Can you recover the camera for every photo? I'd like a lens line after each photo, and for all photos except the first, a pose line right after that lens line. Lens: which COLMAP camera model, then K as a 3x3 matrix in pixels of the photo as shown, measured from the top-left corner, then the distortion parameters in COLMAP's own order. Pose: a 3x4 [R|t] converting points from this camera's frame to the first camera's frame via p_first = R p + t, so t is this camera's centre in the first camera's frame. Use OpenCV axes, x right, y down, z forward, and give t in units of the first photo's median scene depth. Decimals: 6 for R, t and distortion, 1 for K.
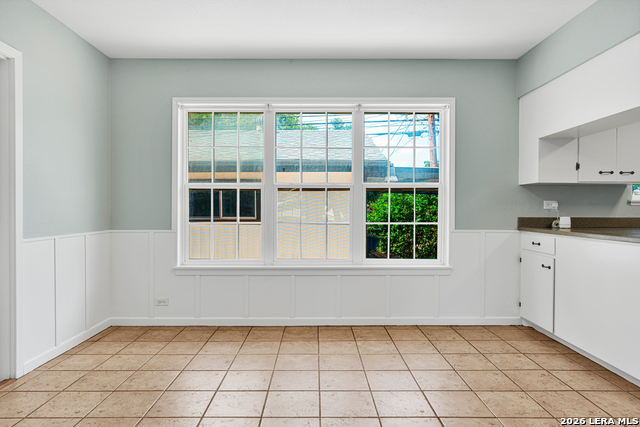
lens RADIAL K [[279.3, 0, 320.0], [0, 279.3, 213.5], [0, 0, 1]] dist [-0.001932, -0.000296]
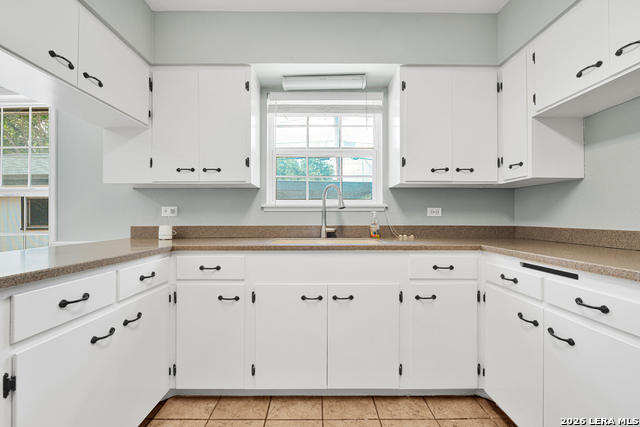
lens RADIAL K [[279.3, 0, 320.0], [0, 279.3, 213.5], [0, 0, 1]] dist [-0.001932, -0.000296]
pose [[0.999964, -0.005783, -0.006242, 1.315420], [0.005519, 0.999120, -0.041574, 0.013233], [0.006477, 0.041538, 0.999116, 0.156798]]
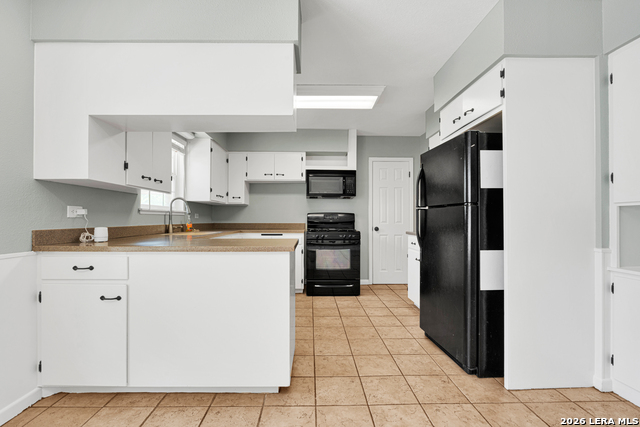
lens RADIAL K [[292.9, 0, 321.3], [0, 292.9, 218.1], [0, 0, 1]] dist [-0.000860, -0.000397]
pose [[-0.025689, -0.002494, 0.999667, 0.037330], [0.015315, 0.999879, 0.002888, -0.006432], [-0.999553, 0.015384, -0.025648, 0.377777]]
